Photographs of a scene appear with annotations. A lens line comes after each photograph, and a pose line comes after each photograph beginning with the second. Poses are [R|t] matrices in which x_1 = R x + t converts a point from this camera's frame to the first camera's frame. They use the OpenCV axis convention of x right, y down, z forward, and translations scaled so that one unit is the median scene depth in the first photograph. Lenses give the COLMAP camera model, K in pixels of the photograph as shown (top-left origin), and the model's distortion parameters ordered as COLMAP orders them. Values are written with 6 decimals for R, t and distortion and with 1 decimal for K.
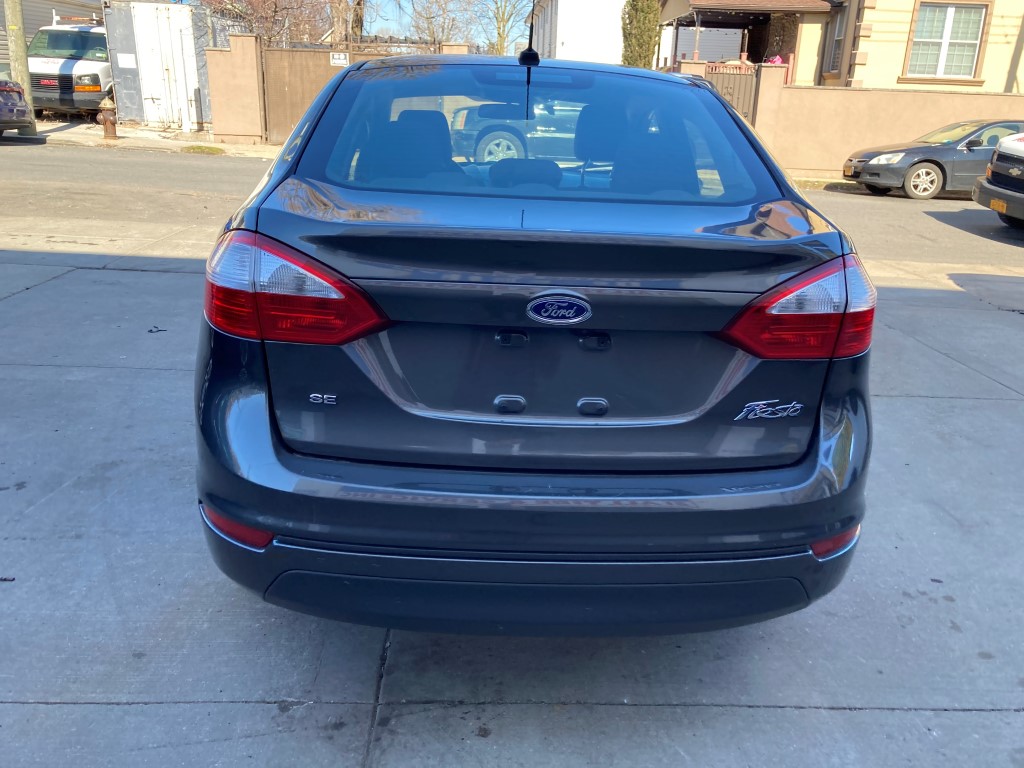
lens RADIAL K [[833.7, 0, 516.2], [0, 833.7, 399.1], [0, 0, 1]] dist [0.039095, -0.042155]
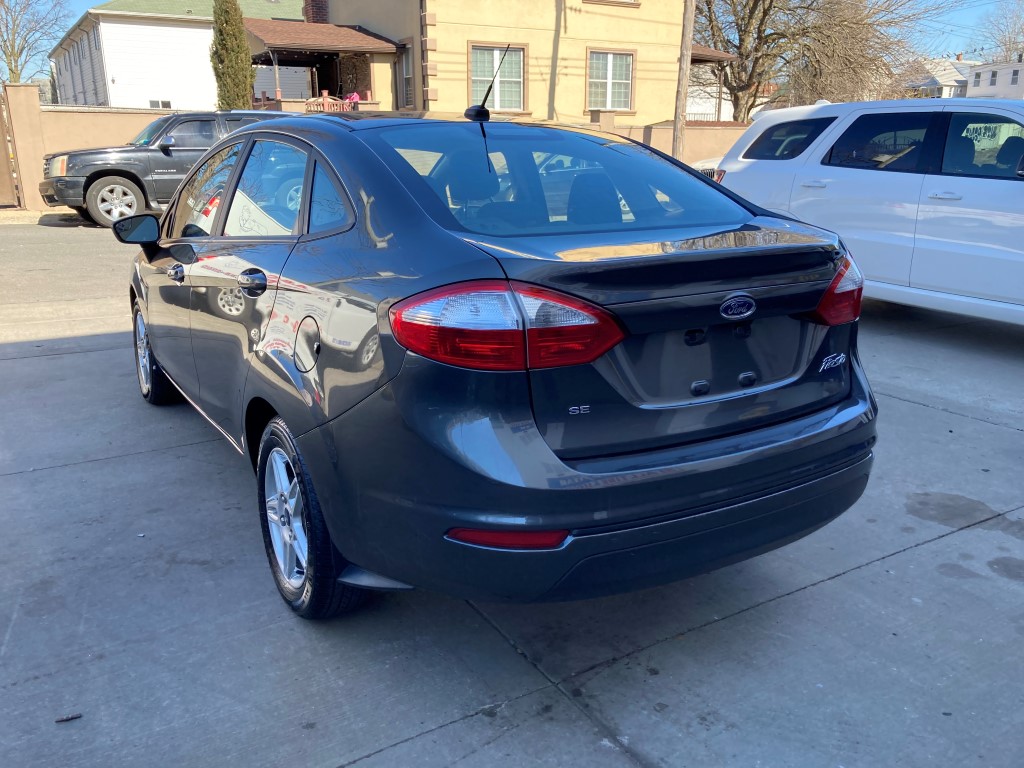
lens RADIAL K [[833.7, 0, 510.9], [0, 833.7, 394.1], [0, 0, 1]] dist [0.039095, -0.042155]
pose [[0.873463, -0.177440, 0.453406, -0.488893], [0.195539, 0.980670, 0.007088, -0.028956], [-0.445899, 0.082467, 0.891276, -0.008562]]
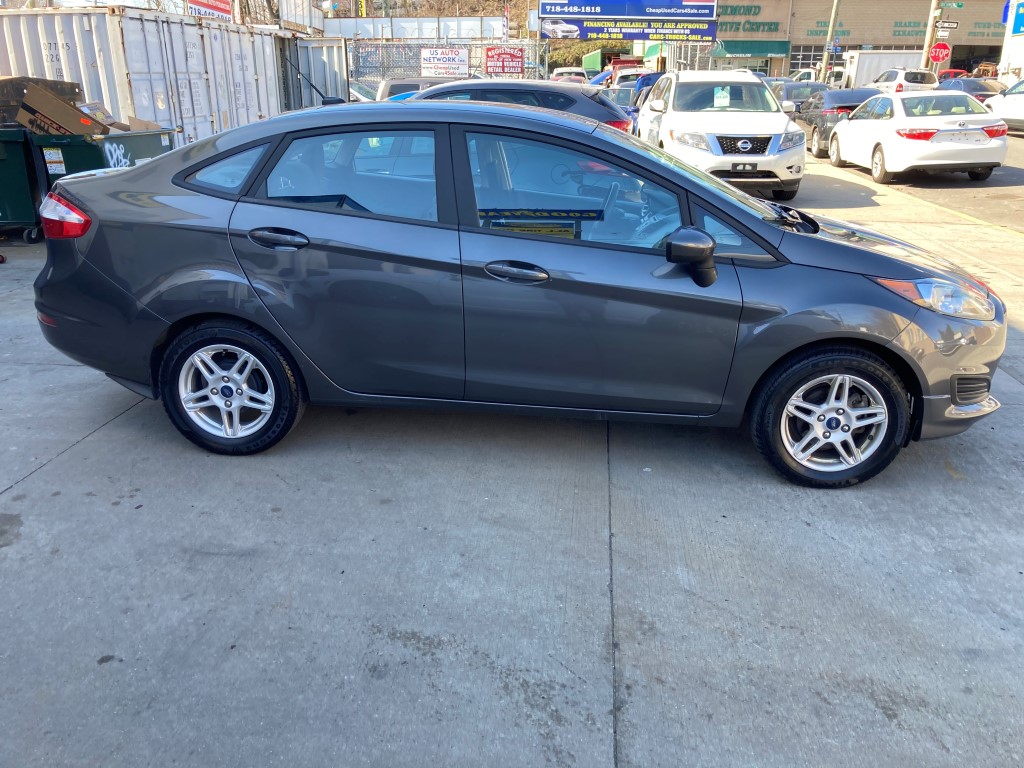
lens RADIAL K [[833.7, 0, 510.9], [0, 833.7, 384.2], [0, 0, 1]] dist [0.039095, -0.042155]
pose [[-0.141964, 0.280770, -0.949218, 1.519066], [-0.348162, 0.883495, 0.313400, -0.514985], [0.926622, 0.374974, -0.027671, 1.446933]]
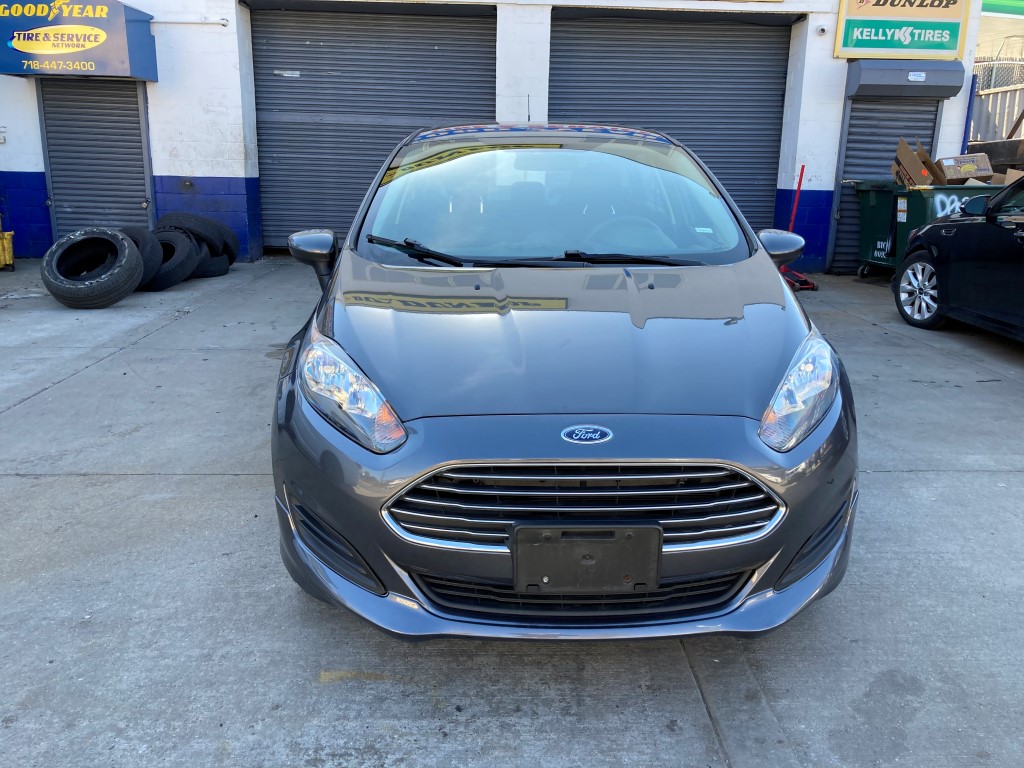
lens RADIAL K [[833.7, 0, 510.4], [0, 833.7, 382.3], [0, 0, 1]] dist [0.039095, -0.042155]
pose [[-0.998358, -0.055875, 0.012637, 0.000682], [-0.038846, 0.822429, 0.567539, -0.932112], [-0.042104, 0.566117, -0.823249, 2.644822]]
